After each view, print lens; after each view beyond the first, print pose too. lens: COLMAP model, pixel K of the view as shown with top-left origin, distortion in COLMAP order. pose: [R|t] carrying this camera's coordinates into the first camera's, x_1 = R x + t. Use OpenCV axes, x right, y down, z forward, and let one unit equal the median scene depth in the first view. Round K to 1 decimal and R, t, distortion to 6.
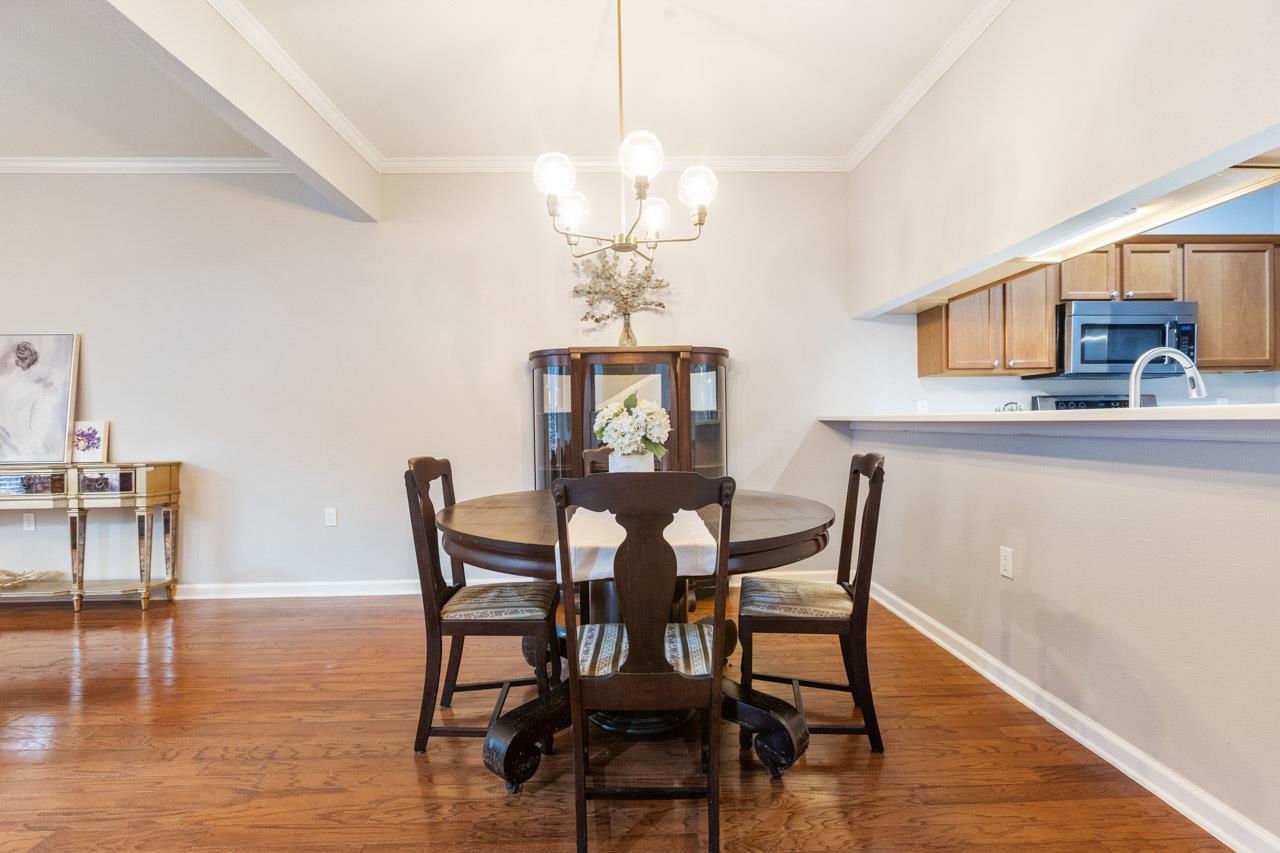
lens RADIAL K [[581.1, 0, 641.5], [0, 581.1, 429.1], [0, 0, 1]] dist [-0.000228, 0.000036]
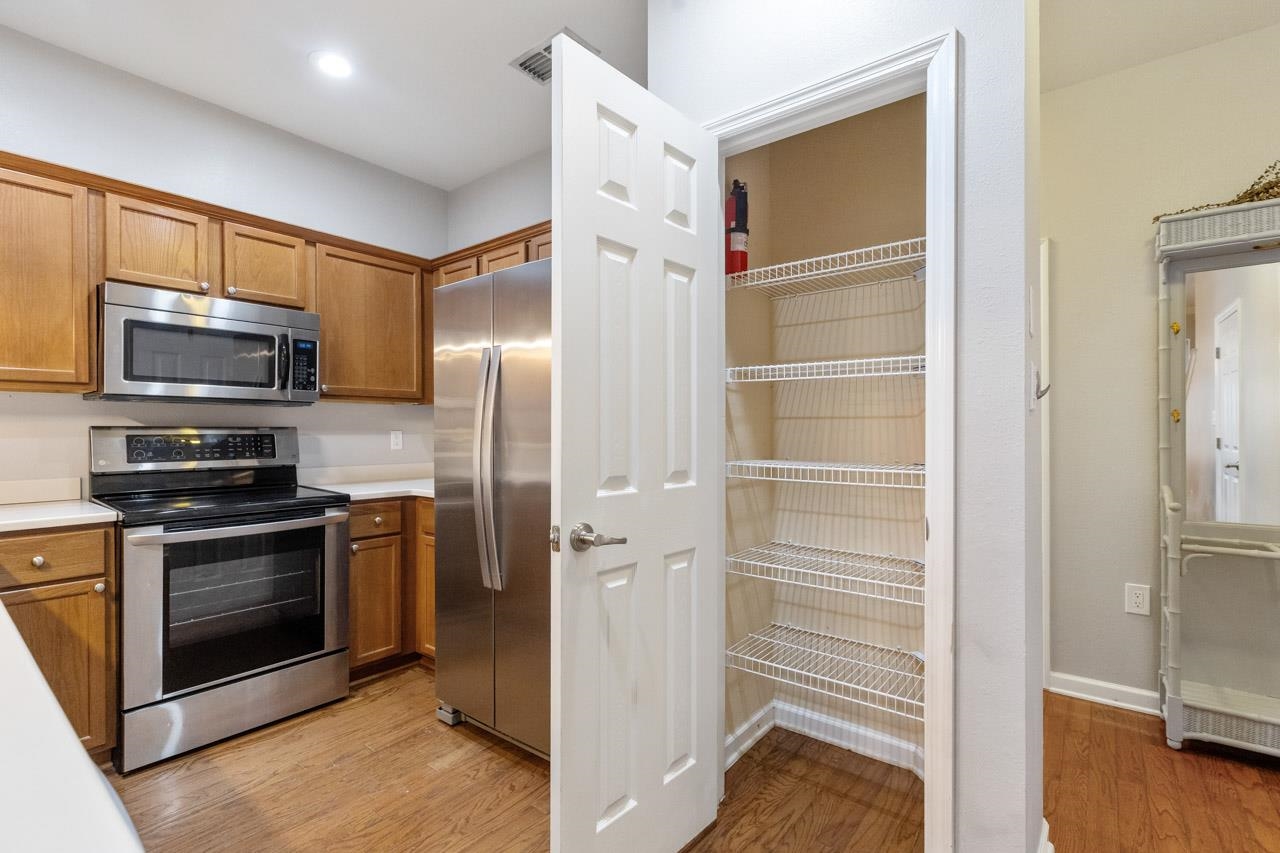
lens RADIAL K [[581.1, 0, 641.5], [0, 581.1, 429.1], [0, 0, 1]] dist [-0.000228, 0.000036]
pose [[0.646963, 0.015584, 0.762362, 0.614995], [0.000170, 0.999788, -0.020581, -0.042231], [-0.762522, 0.013444, 0.646823, 0.135043]]
